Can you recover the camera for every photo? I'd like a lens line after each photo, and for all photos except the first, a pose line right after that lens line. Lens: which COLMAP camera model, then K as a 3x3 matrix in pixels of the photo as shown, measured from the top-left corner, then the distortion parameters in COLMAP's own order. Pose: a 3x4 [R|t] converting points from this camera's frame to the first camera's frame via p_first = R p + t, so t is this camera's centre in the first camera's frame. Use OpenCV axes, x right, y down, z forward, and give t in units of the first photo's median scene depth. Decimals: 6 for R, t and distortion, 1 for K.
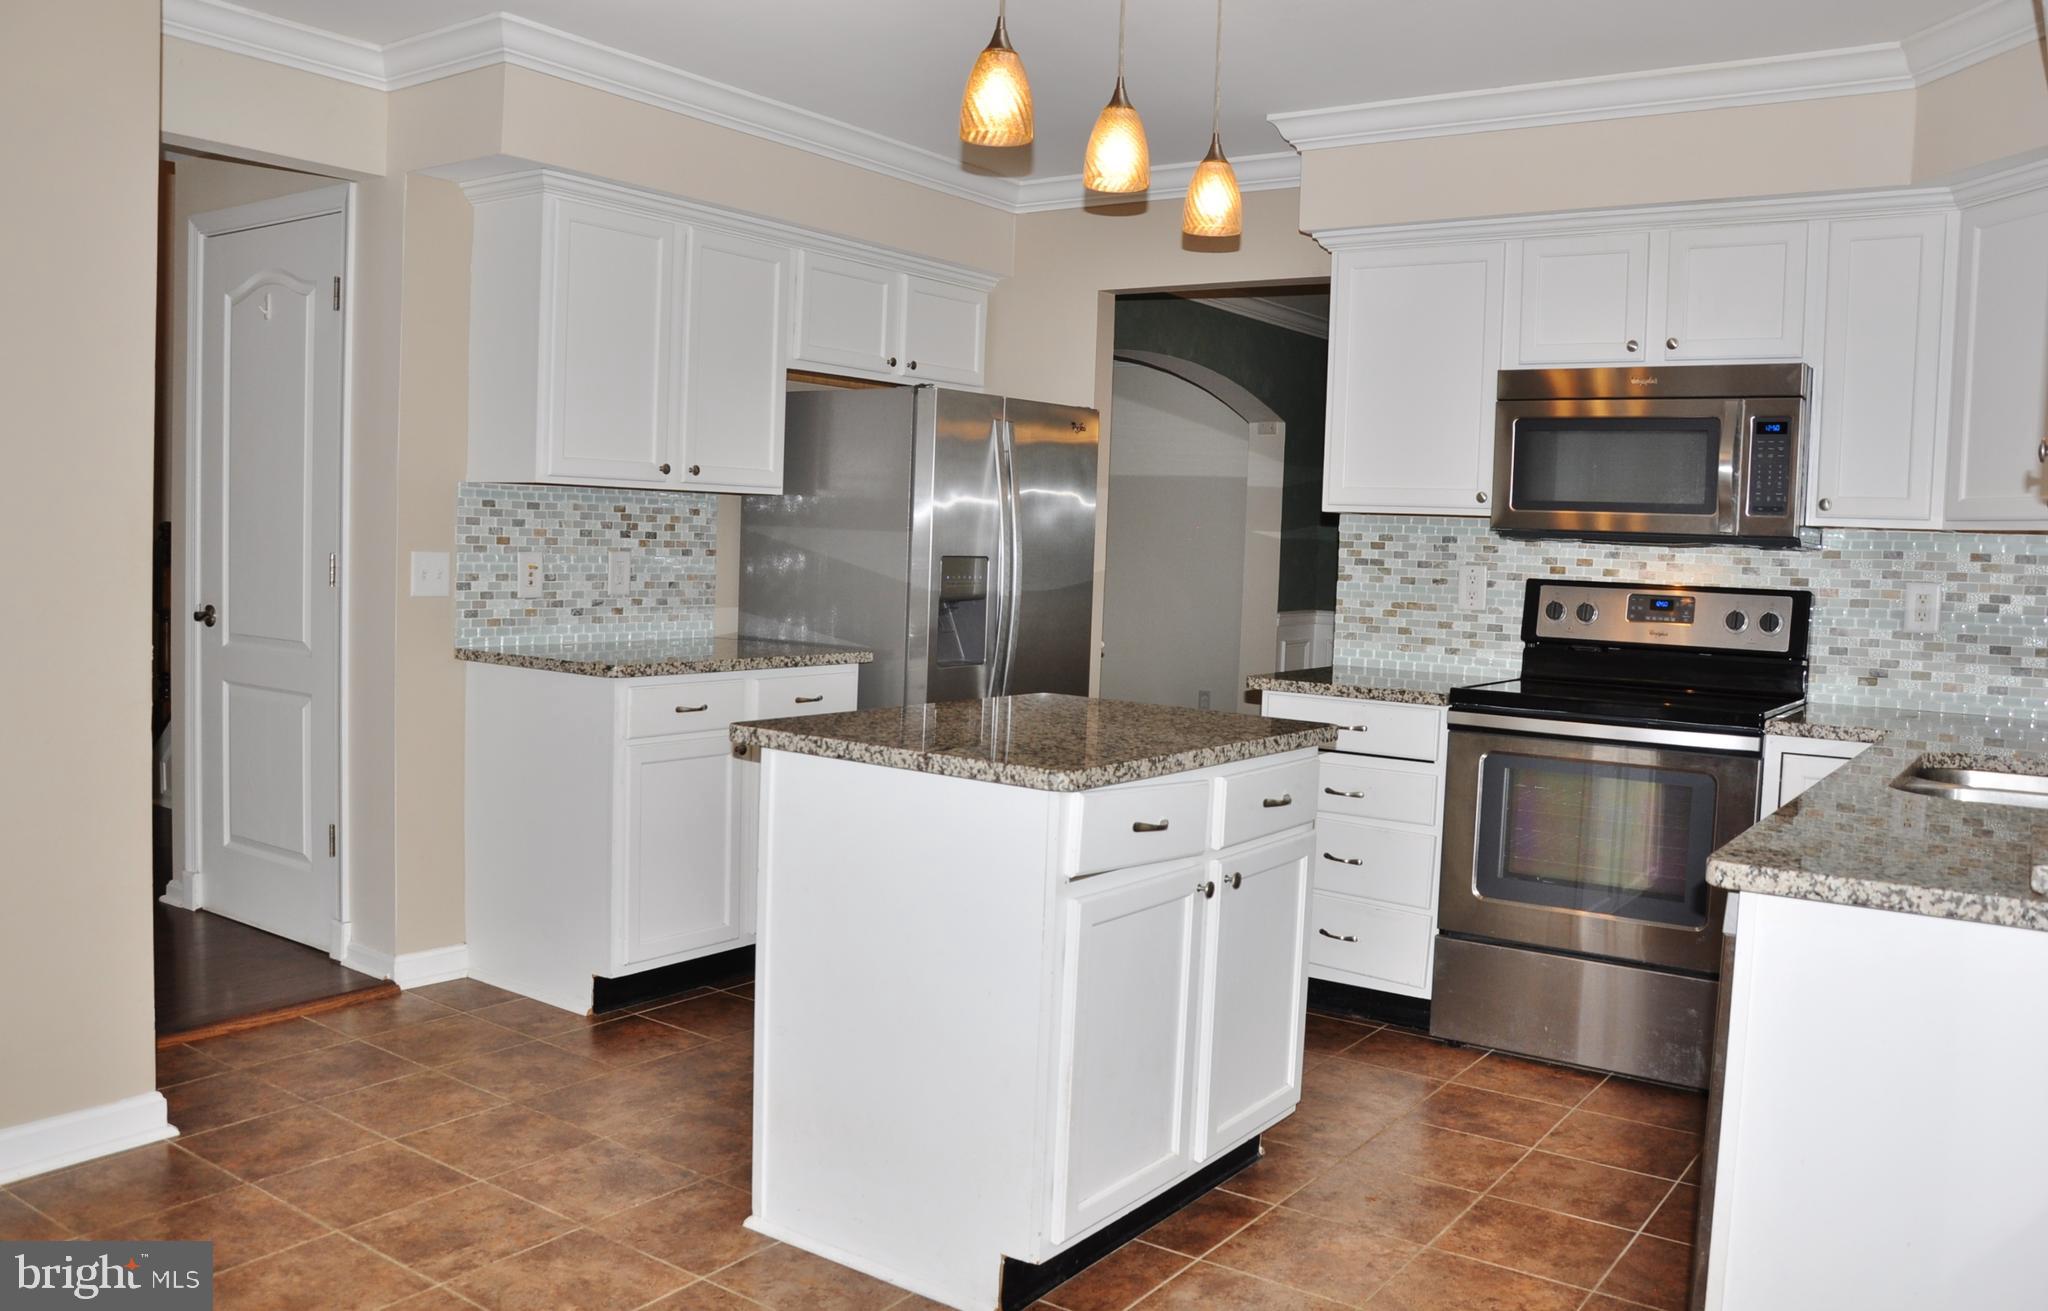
lens RADIAL K [[1601.3, 0, 1026.4], [0, 1601.3, 647.4], [0, 0, 1]] dist [-0.068932, -0.001437]
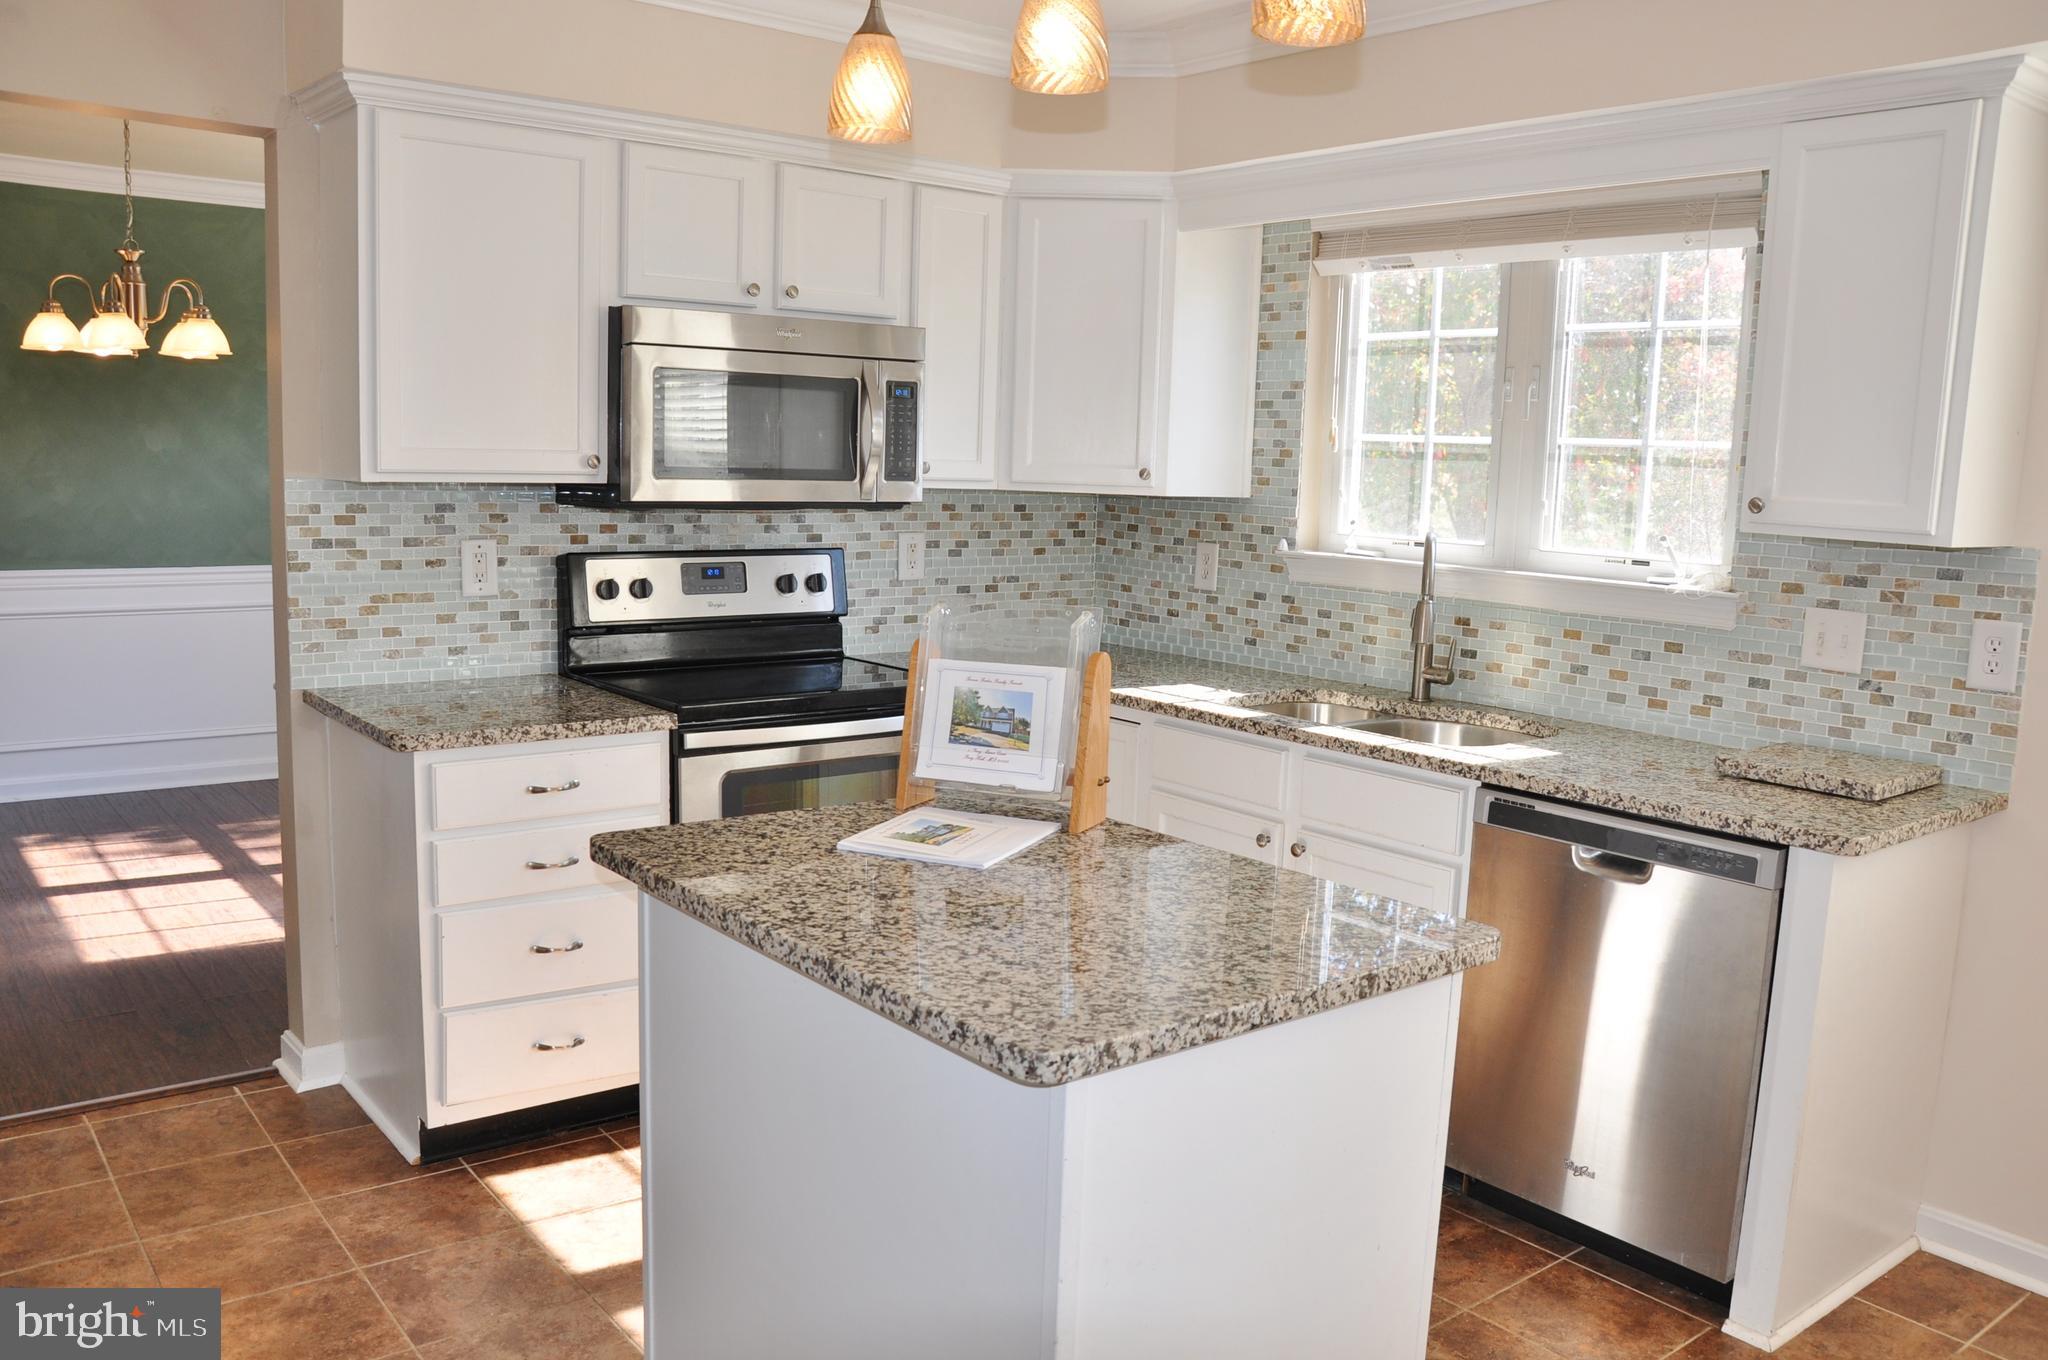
lens RADIAL K [[1623.6, 0, 1022.8], [0, 1623.6, 685.4], [0, 0, 1]] dist [-0.129784, 0.099726]
pose [[0.292459, -0.161030, 0.942622, -0.398135], [0.045401, 0.986947, 0.154516, -0.090627], [-0.955200, -0.002394, 0.295952, 0.511493]]
